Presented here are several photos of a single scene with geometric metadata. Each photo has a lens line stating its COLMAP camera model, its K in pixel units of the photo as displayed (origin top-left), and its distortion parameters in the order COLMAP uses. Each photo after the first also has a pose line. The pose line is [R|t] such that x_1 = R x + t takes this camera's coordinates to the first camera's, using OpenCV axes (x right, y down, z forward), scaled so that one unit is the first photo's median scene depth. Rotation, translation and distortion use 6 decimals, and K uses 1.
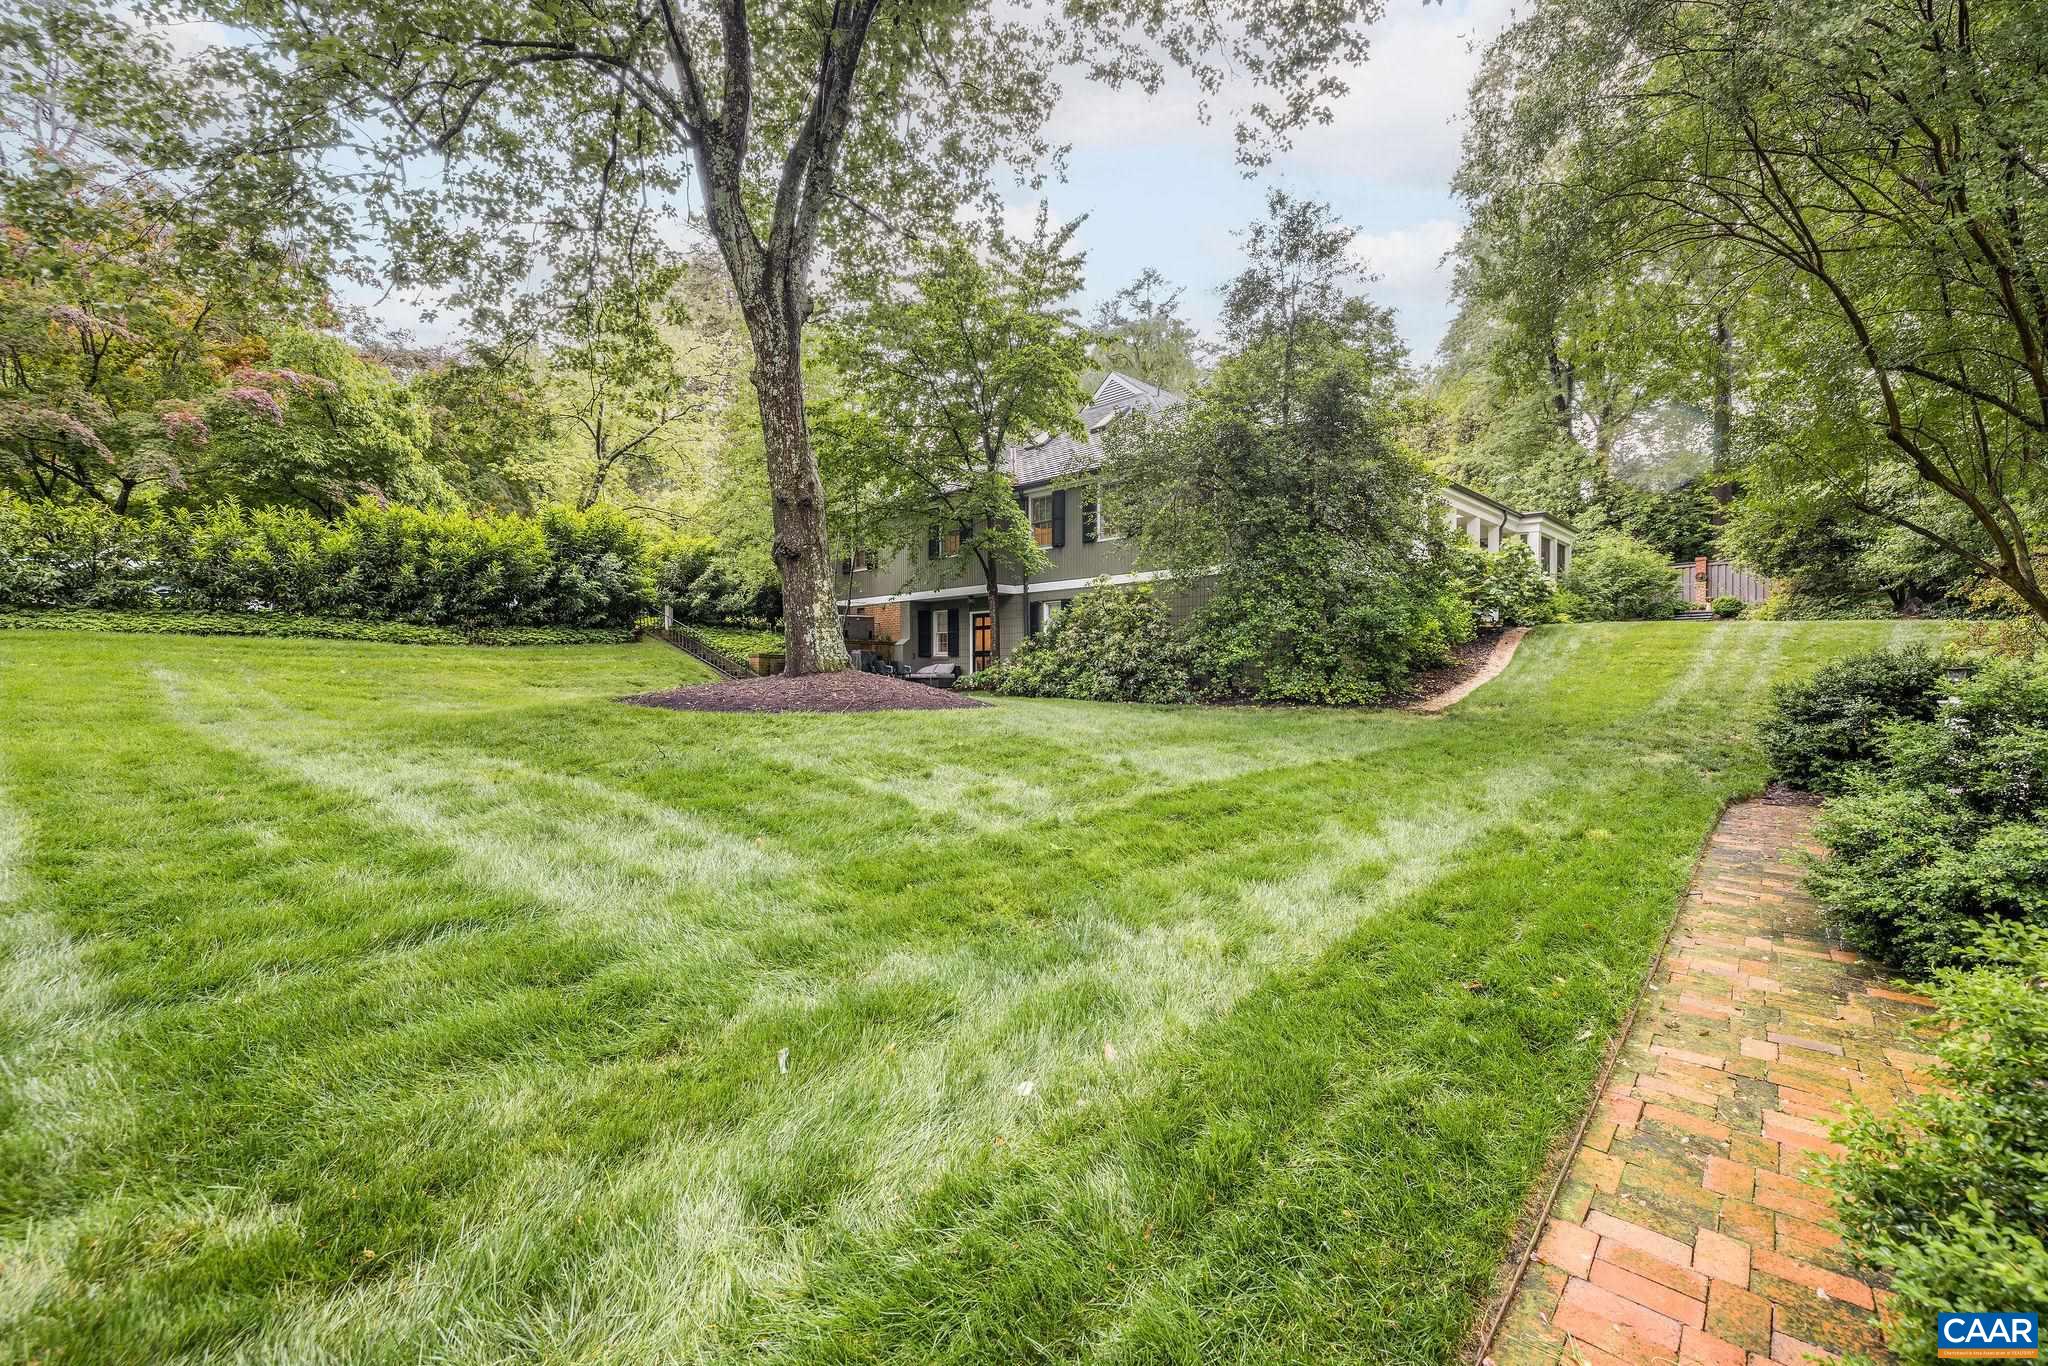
lens RADIAL K [[889.1, 0, 1025.5], [0, 889.1, 683.6], [0, 0, 1]] dist [0.002157, 0.000145]
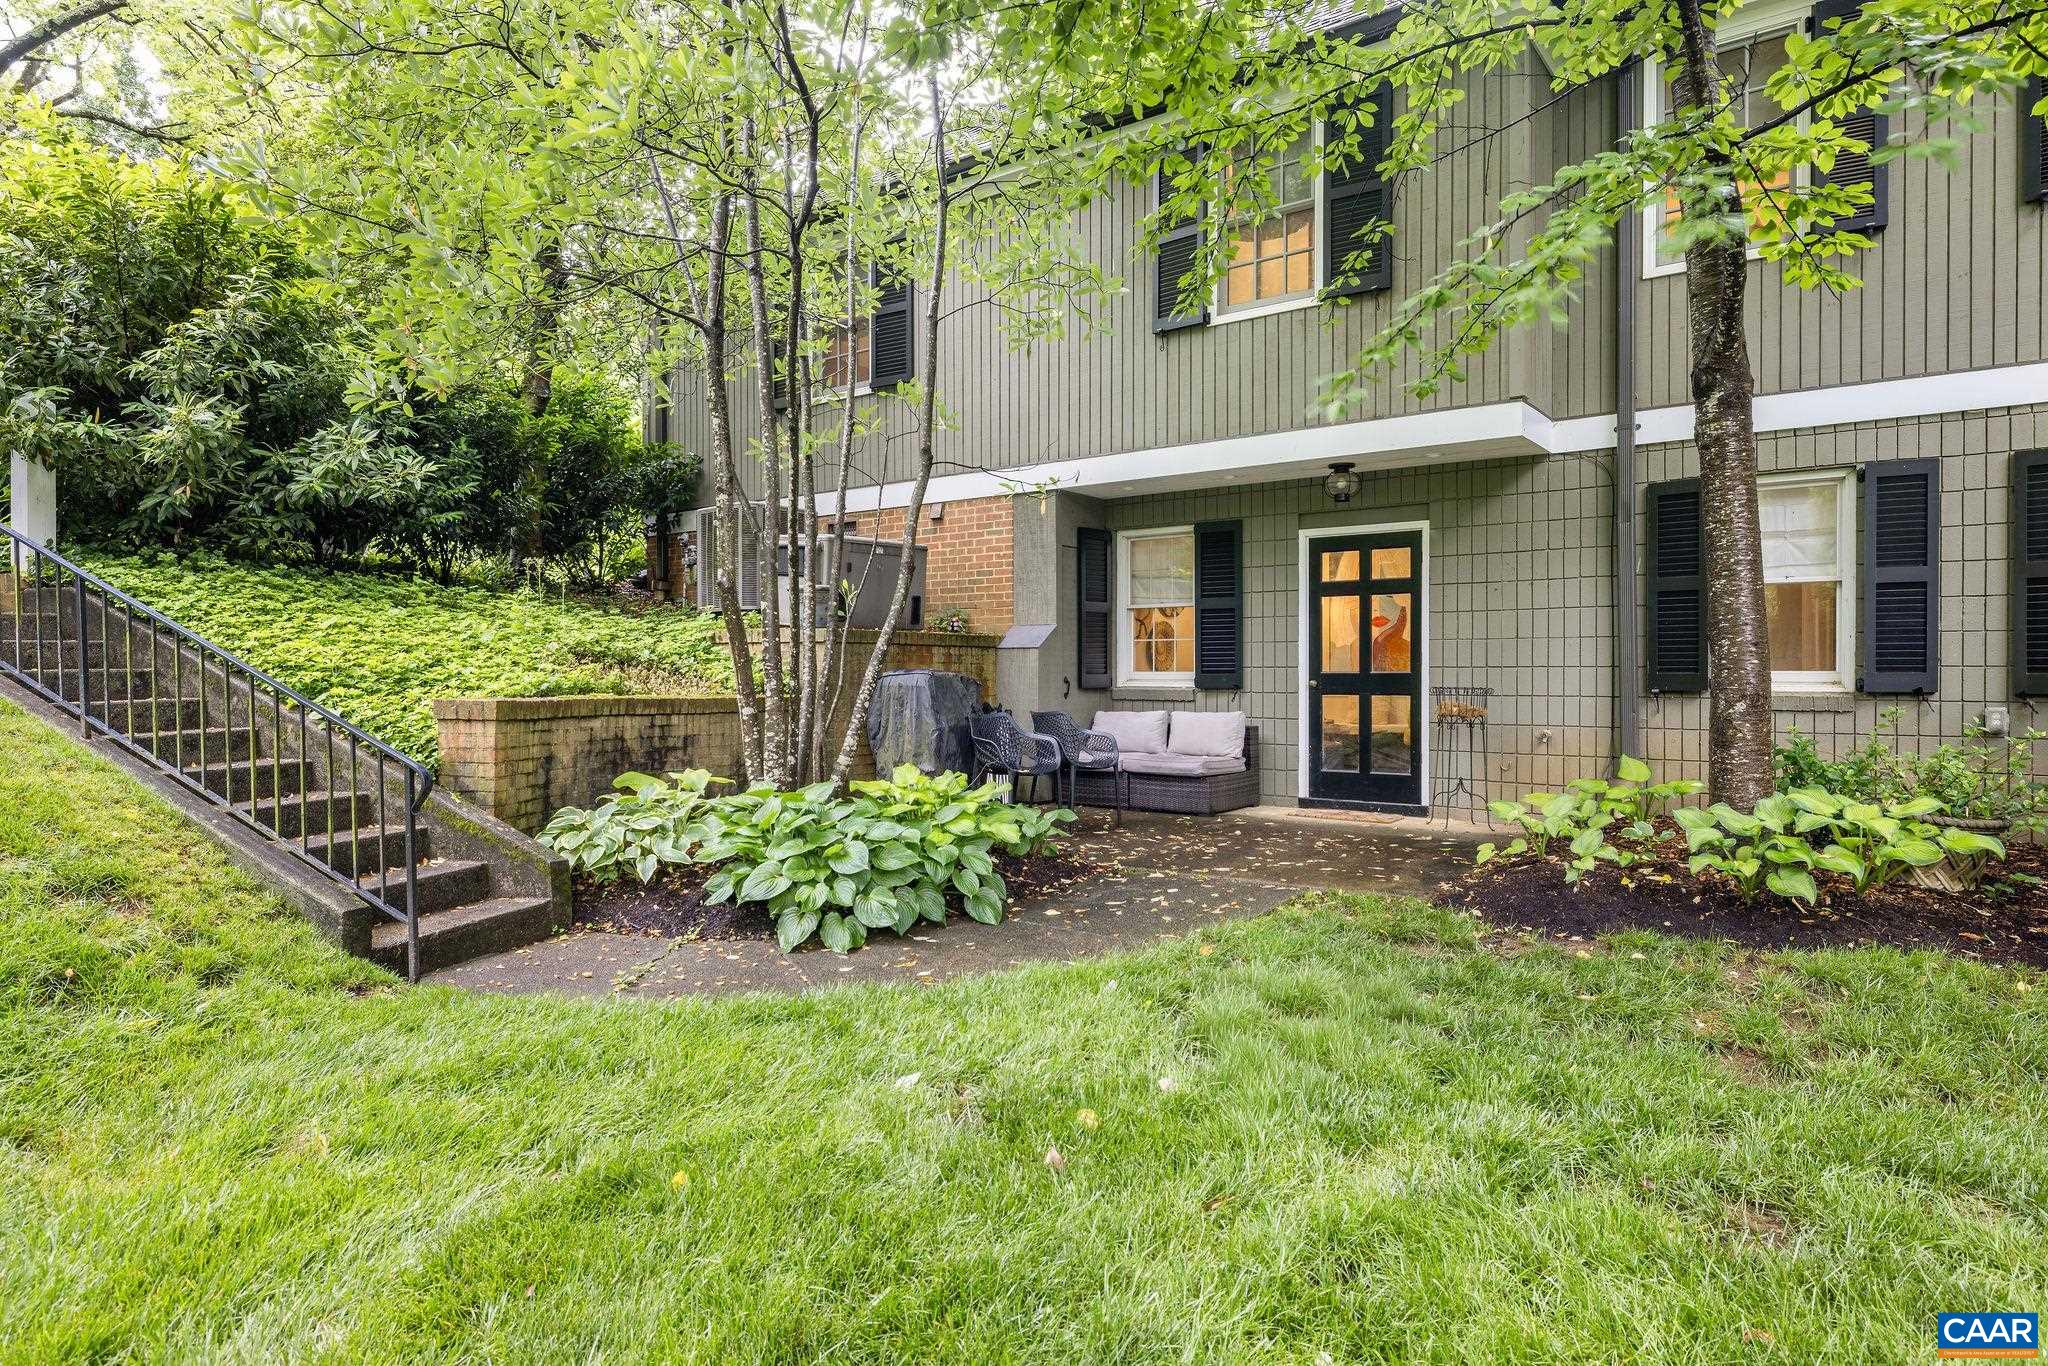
lens RADIAL K [[1214.3, 0, 1022.6], [0, 1214.3, 681.4], [0, 0, 1]] dist [-0.001368, -0.000629]
pose [[0.991747, 0.001494, 0.128200, -0.196076], [-0.002319, 0.999978, 0.006287, -0.036393], [-0.128188, -0.006532, 0.991728, 0.645683]]
